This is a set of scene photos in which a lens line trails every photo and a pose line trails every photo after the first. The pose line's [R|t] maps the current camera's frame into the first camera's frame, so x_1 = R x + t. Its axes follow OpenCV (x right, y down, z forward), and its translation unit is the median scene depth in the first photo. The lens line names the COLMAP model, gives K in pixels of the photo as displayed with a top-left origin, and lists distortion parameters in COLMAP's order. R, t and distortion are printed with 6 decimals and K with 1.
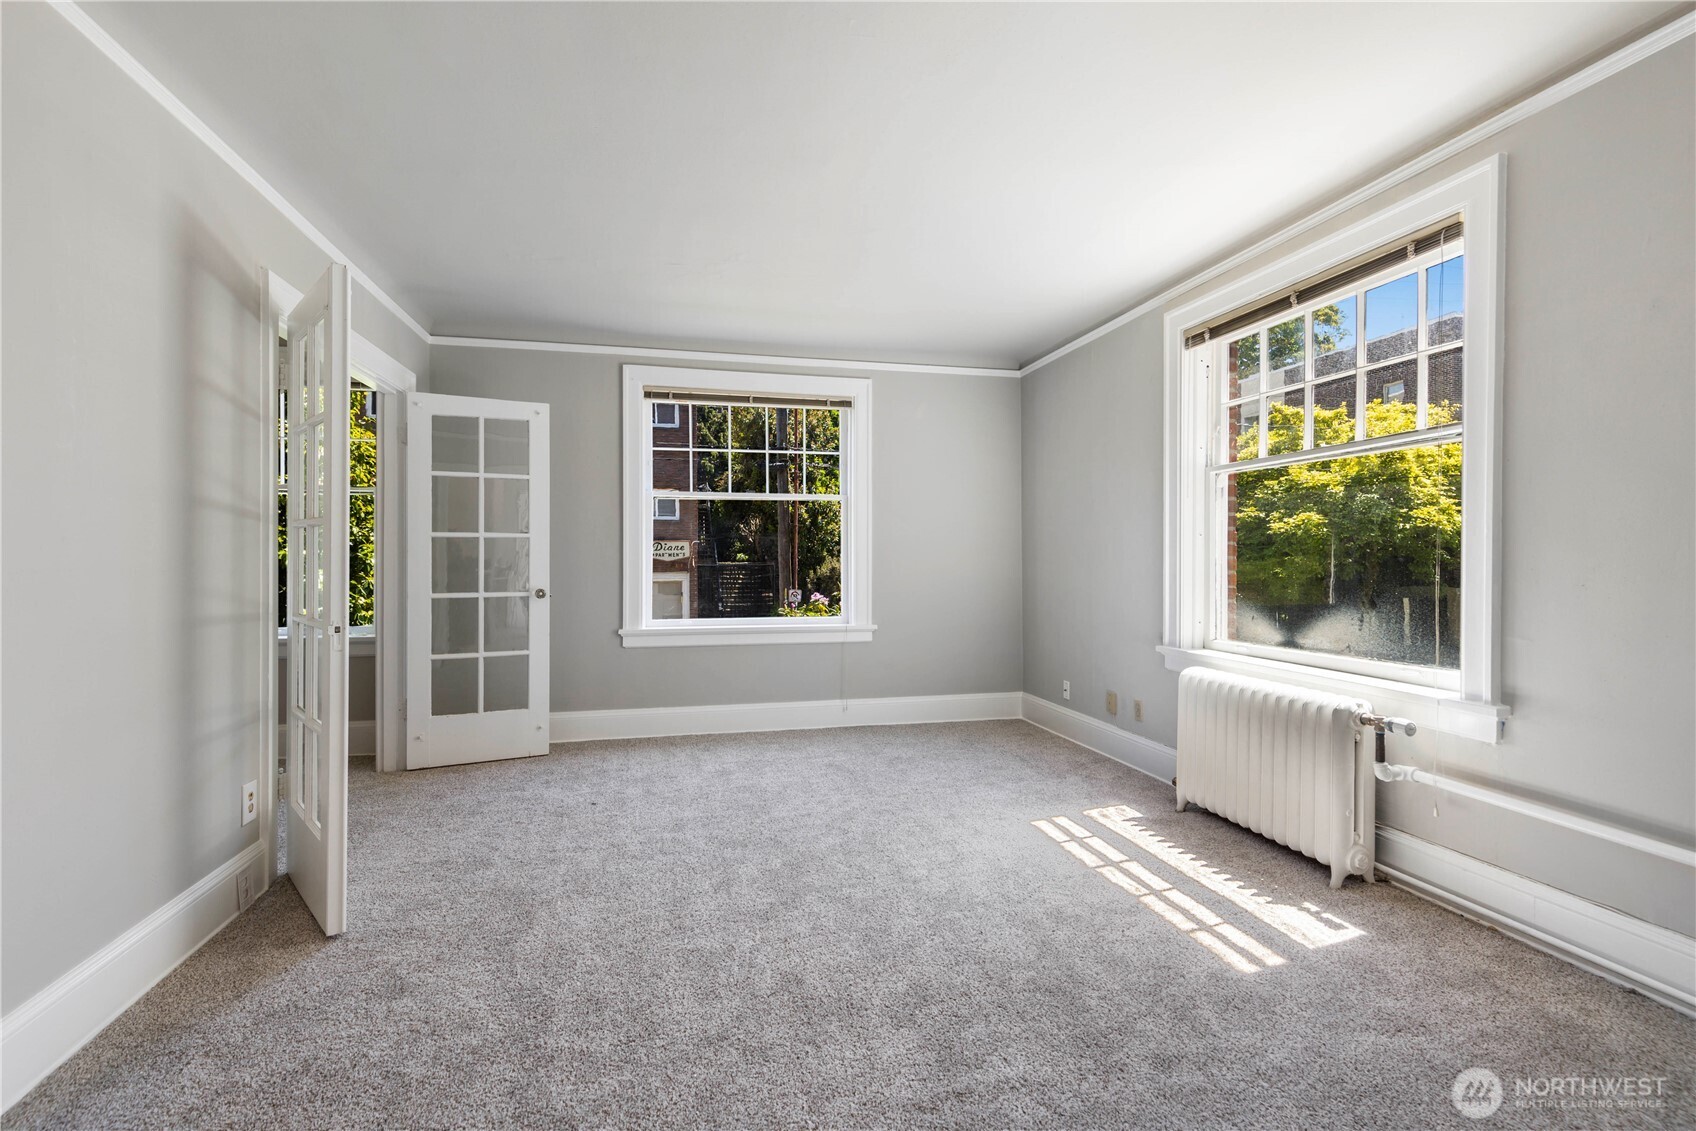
lens RADIAL K [[788.0, 0, 851.8], [0, 788.0, 558.3], [0, 0, 1]] dist [0.001948, -0.000466]
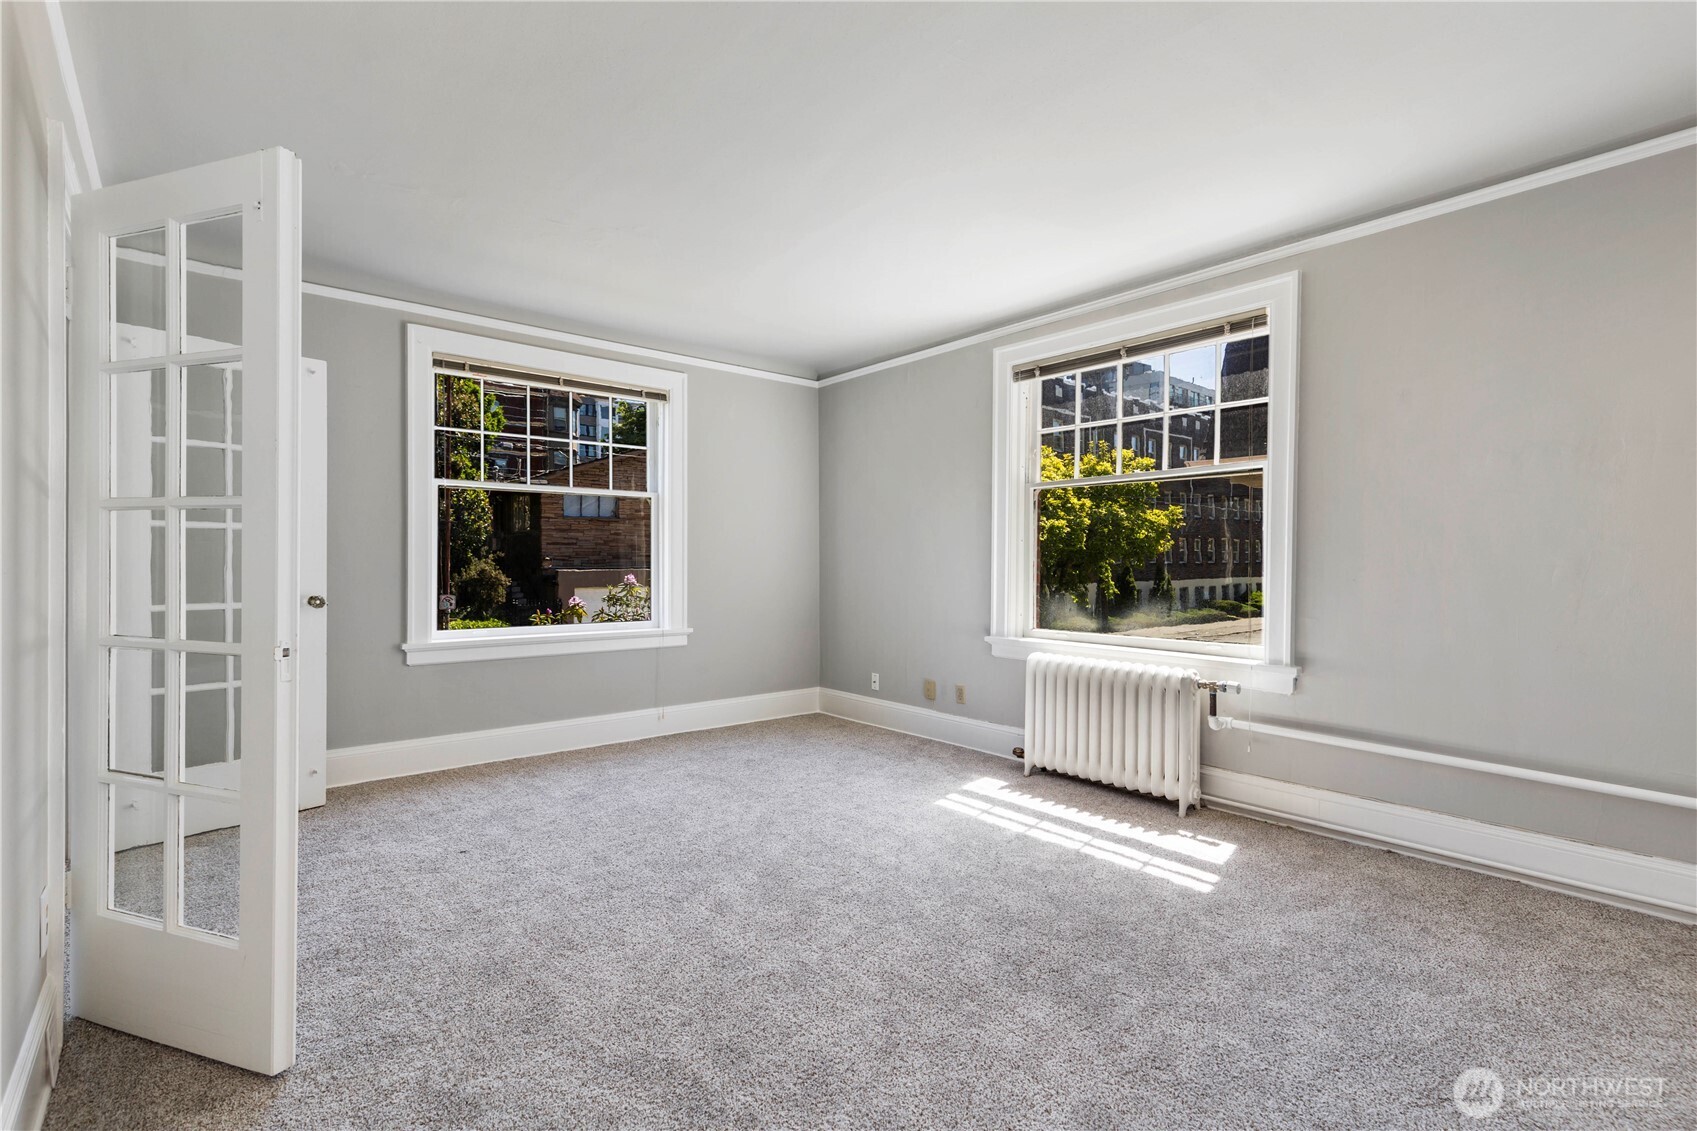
lens RADIAL K [[779.7, 0, 848.5], [0, 779.7, 565.5], [0, 0, 1]] dist [0.002149, -0.000629]
pose [[0.893538, 0.001748, 0.448984, -0.327501], [-0.004482, 0.999977, 0.005026, 0.002692], [-0.448965, -0.006503, 0.893526, 0.079865]]
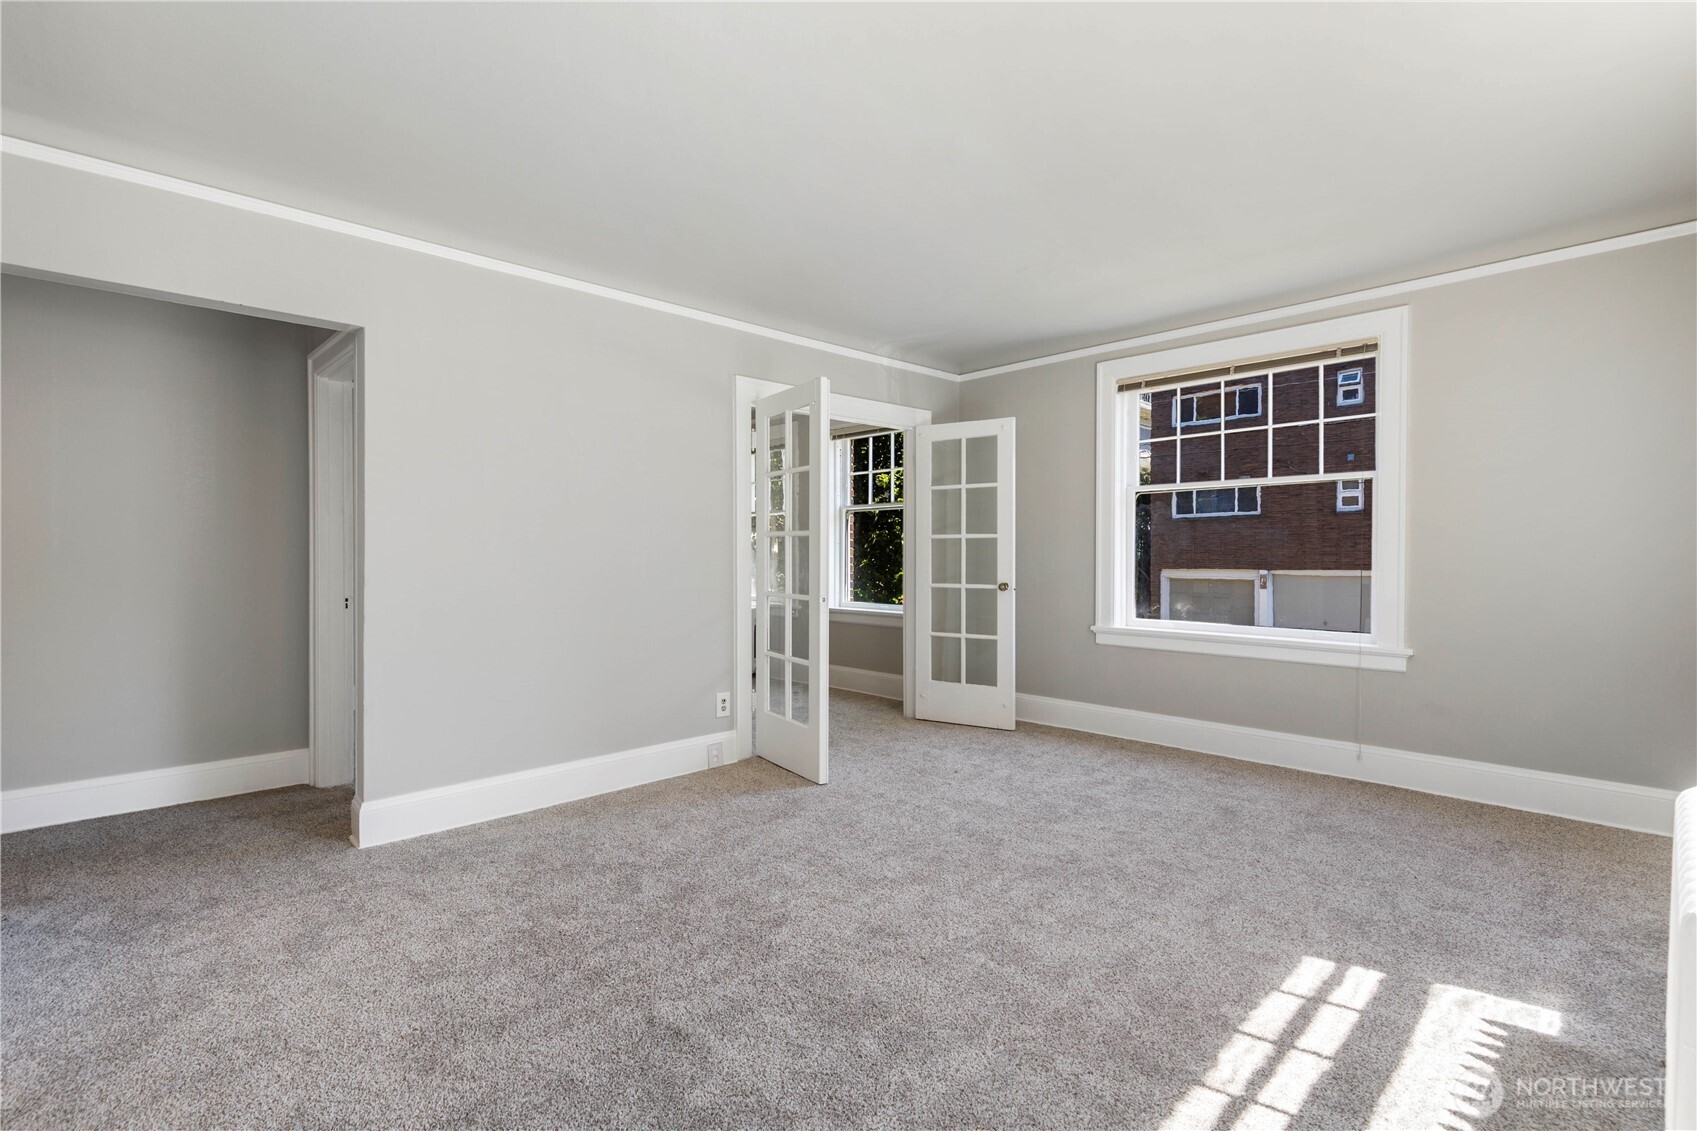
lens RADIAL K [[774.4, 0, 844.0], [0, 774.4, 564.9], [0, 0, 1]] dist [0.003880, 0.000130]
pose [[0.503754, 0.011730, -0.863768, 0.543864], [0.001808, 0.999891, 0.014632, -0.004332], [0.863845, -0.008932, 0.503678, 0.292181]]
